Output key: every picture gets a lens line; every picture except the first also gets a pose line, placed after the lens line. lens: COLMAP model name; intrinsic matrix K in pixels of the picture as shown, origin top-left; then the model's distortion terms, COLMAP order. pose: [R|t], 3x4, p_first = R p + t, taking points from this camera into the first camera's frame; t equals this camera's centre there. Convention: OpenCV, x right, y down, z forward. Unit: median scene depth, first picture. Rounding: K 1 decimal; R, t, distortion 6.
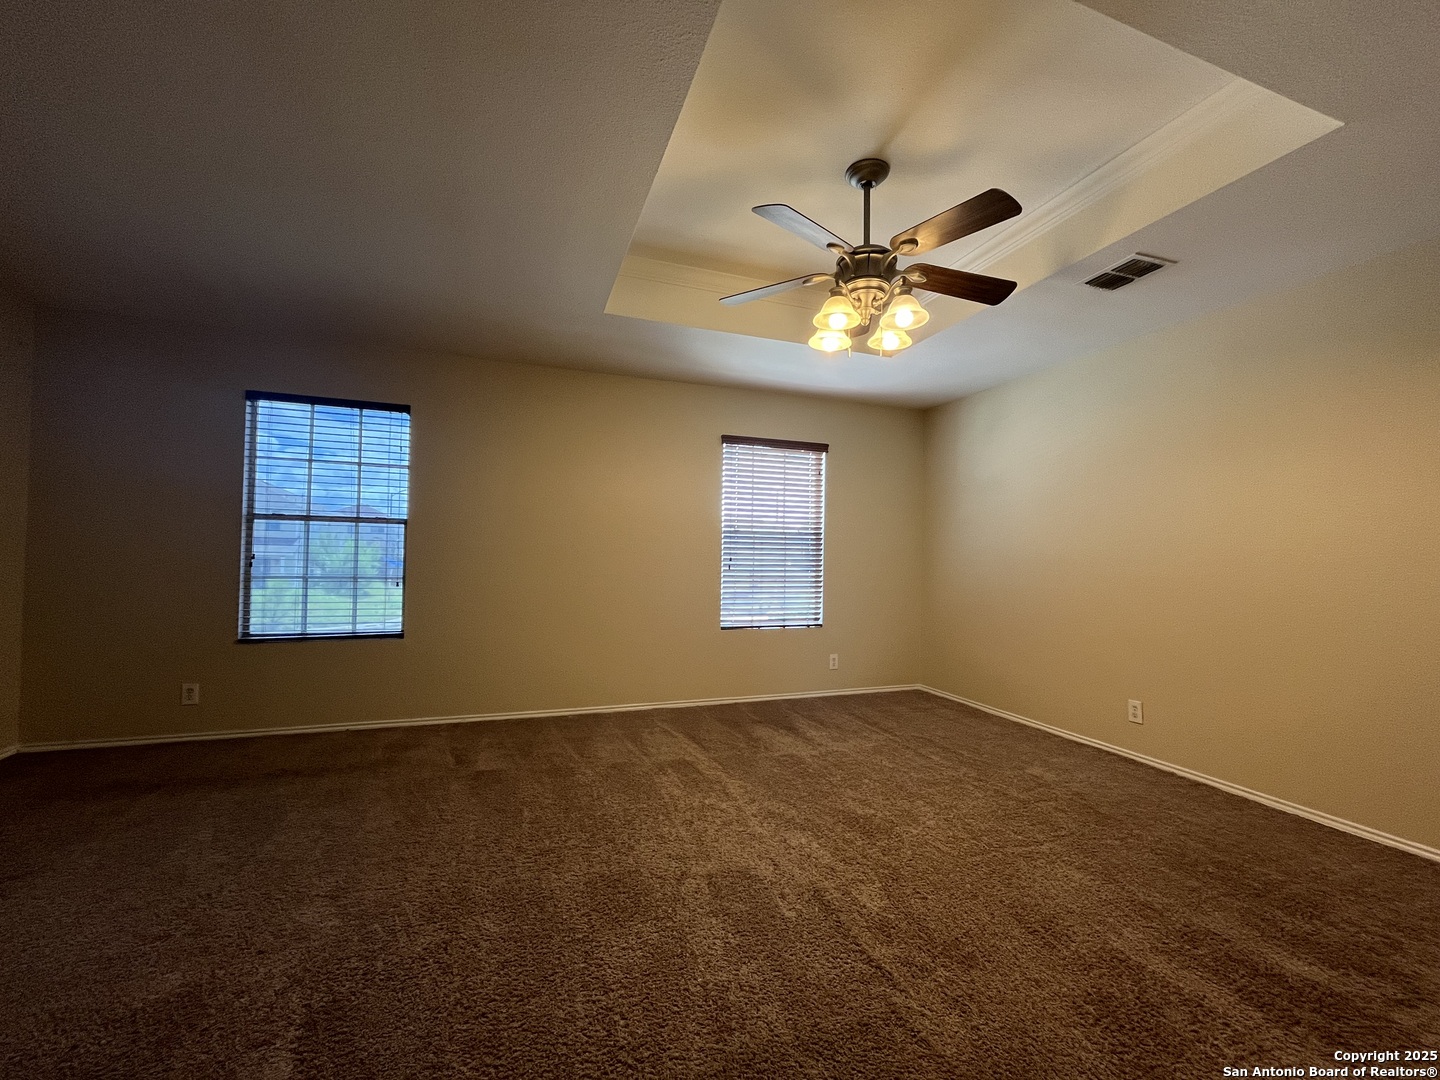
lens RADIAL K [[592.8, 0, 717.7], [0, 592.8, 546.3], [0, 0, 1]] dist [-0.001192, -0.000349]
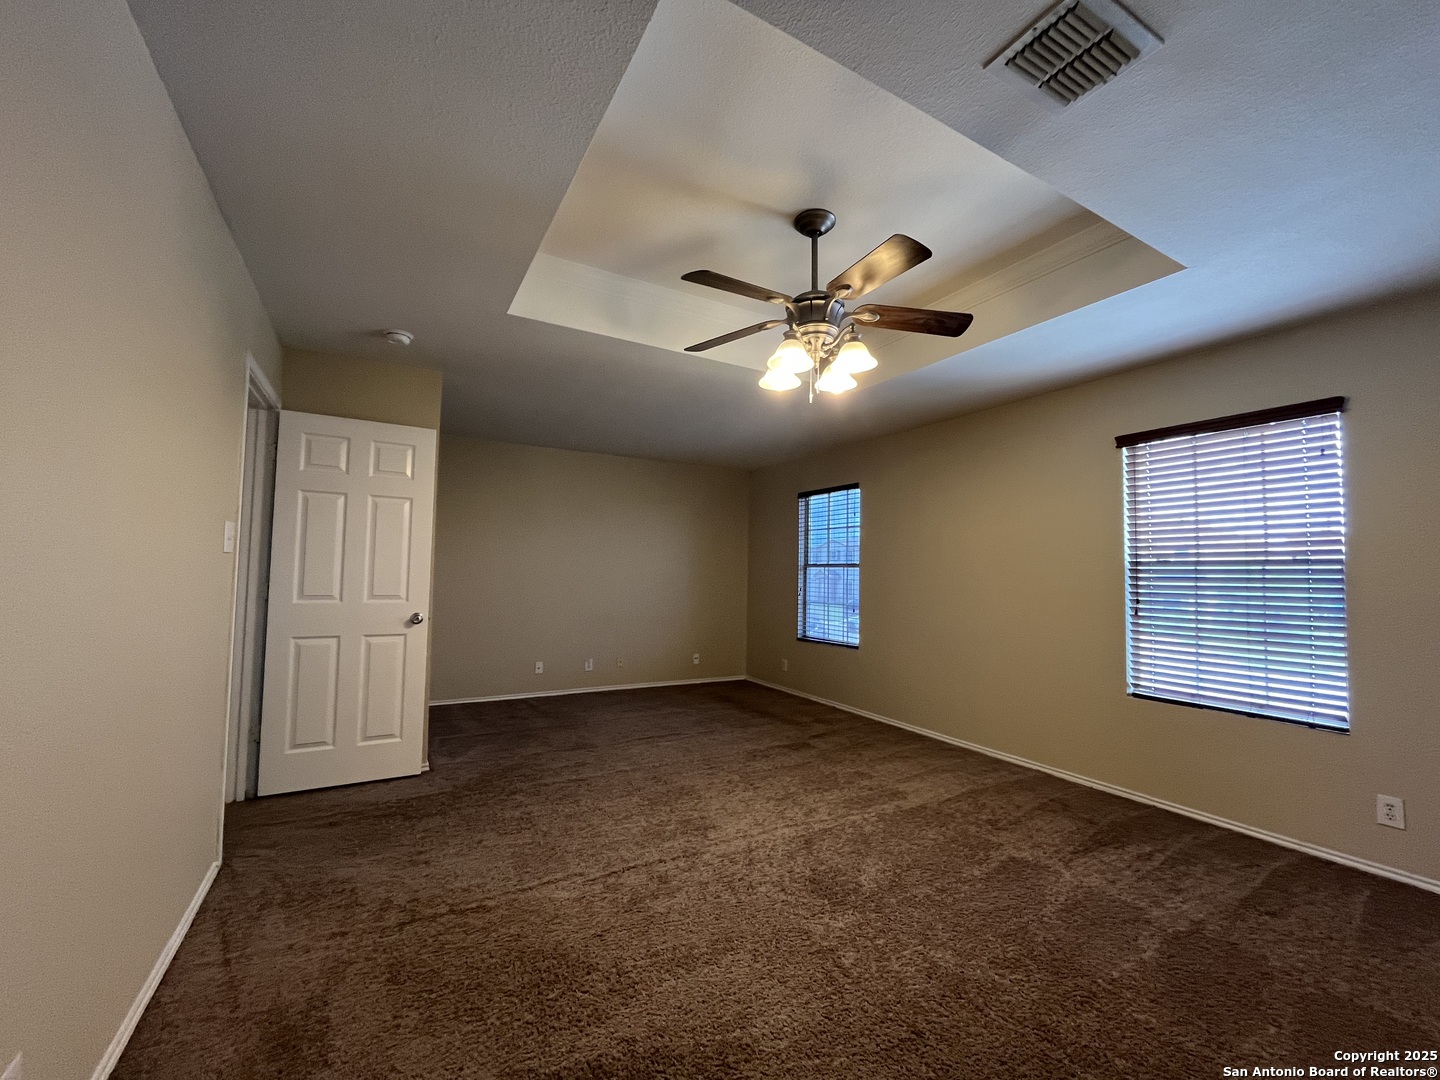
lens RADIAL K [[592.8, 0, 716.1], [0, 592.8, 537.9], [0, 0, 1]] dist [-0.001192, -0.000349]
pose [[0.167292, -0.076095, -0.982966, 0.798778], [-0.001322, 0.996999, -0.077406, 0.001244], [0.985907, 0.014249, 0.166689, 0.440266]]
